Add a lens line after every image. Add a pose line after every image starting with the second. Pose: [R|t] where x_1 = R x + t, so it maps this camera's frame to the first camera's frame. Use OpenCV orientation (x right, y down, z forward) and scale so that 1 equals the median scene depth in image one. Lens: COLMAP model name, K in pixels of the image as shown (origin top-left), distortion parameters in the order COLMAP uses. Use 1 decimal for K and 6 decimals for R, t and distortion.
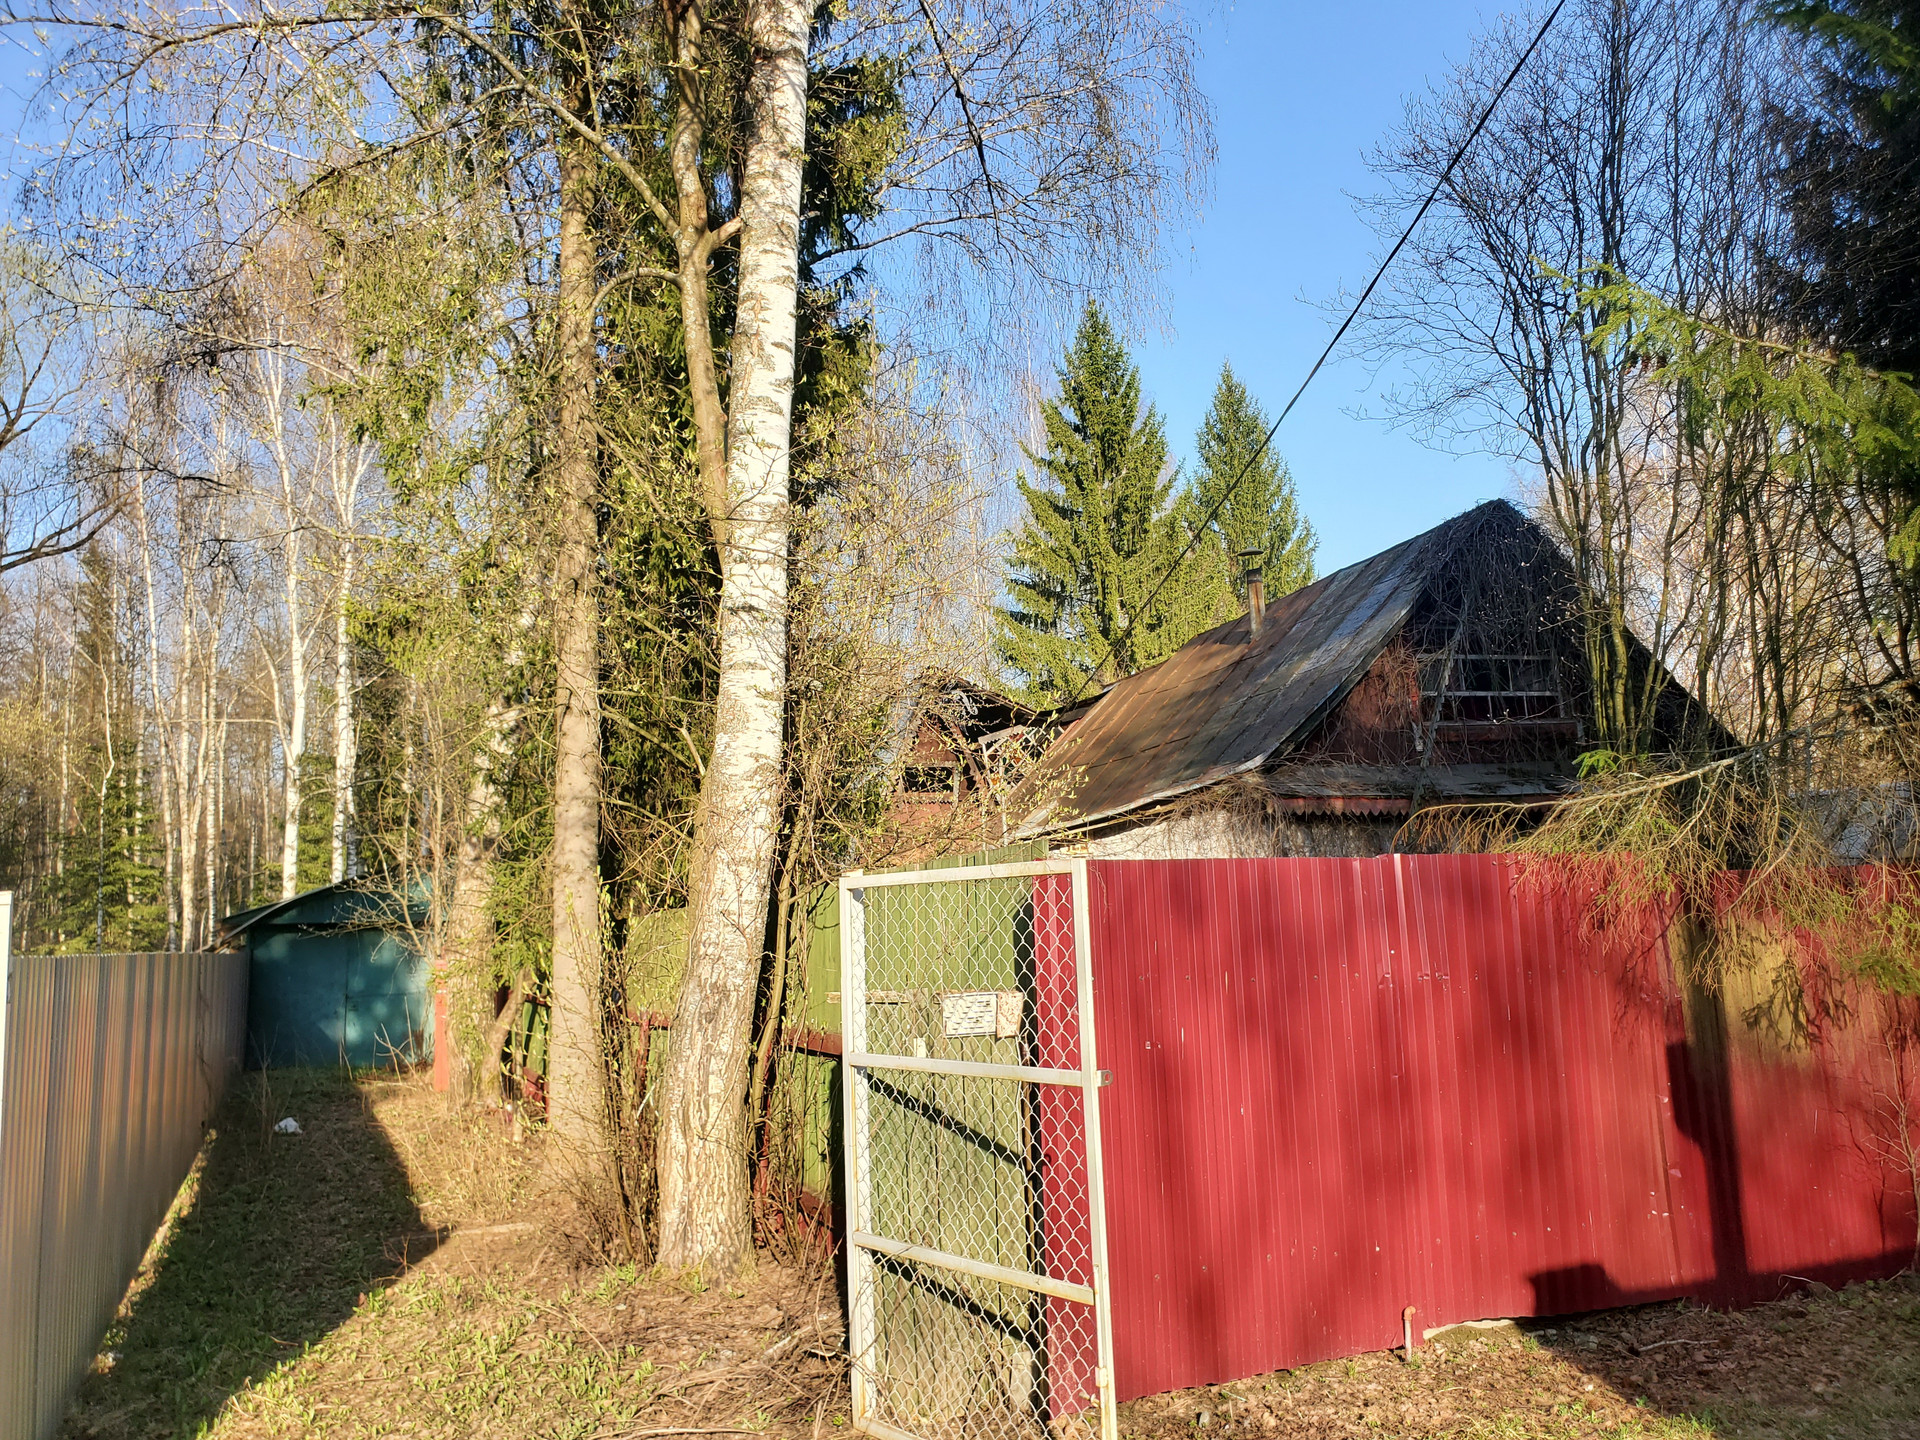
lens RADIAL K [[1532.7, 0, 955.4], [0, 1532.7, 709.5], [0, 0, 1]] dist [0.009777, 0.004572]
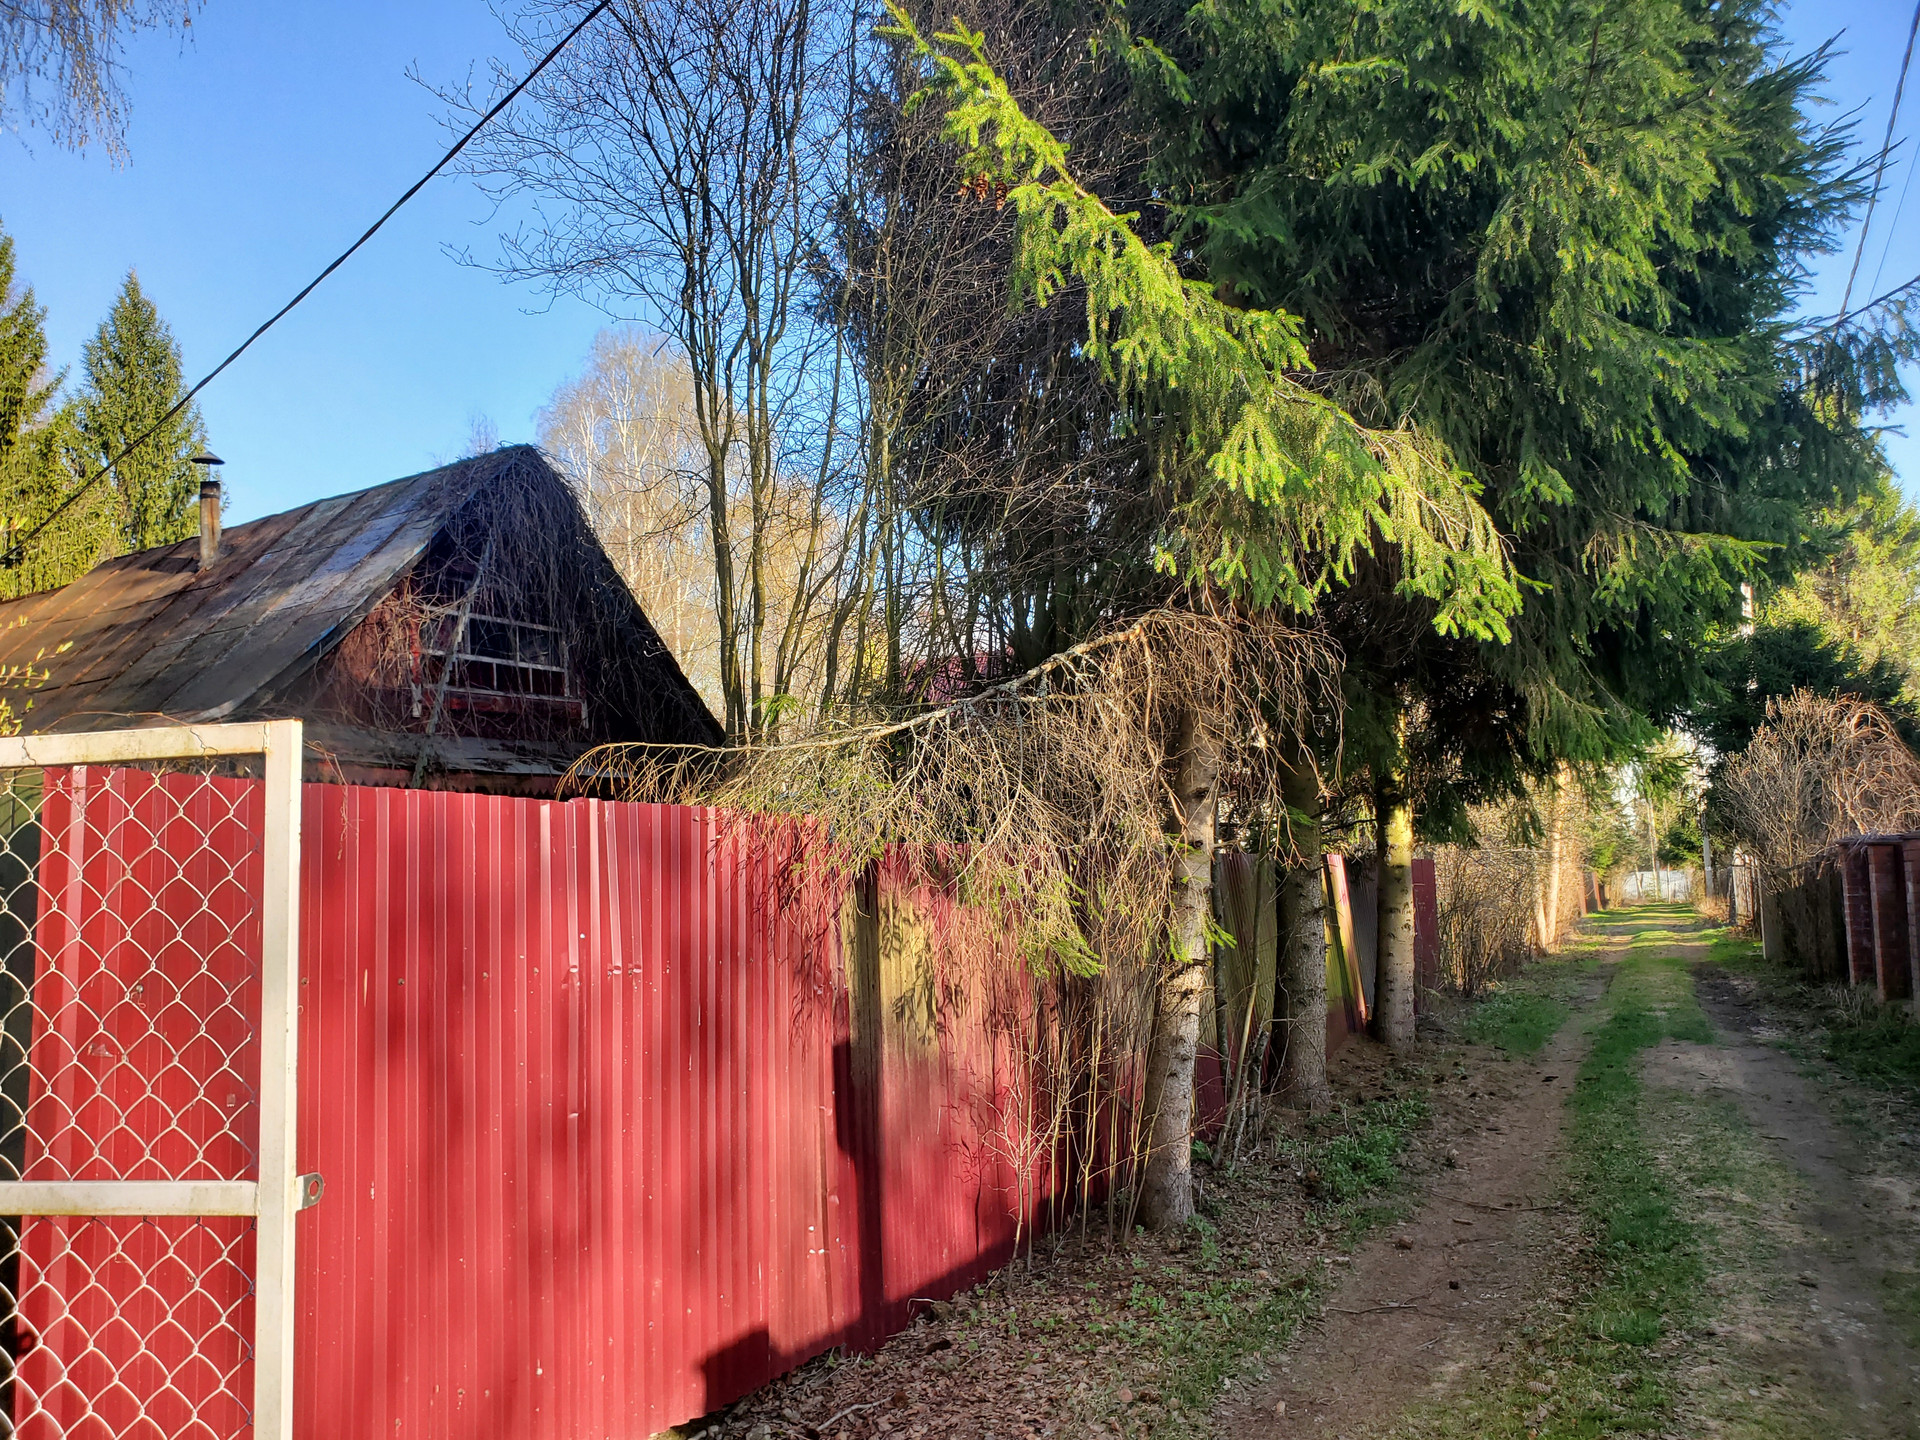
lens RADIAL K [[1532.7, 0, 955.4], [0, 1532.7, 709.5], [0, 0, 1]] dist [0.009777, 0.004572]
pose [[0.759930, 0.081238, 0.644908, -0.040243], [-0.077887, 0.996391, -0.033736, 0.055956], [-0.645322, -0.024593, 0.763515, 0.307236]]
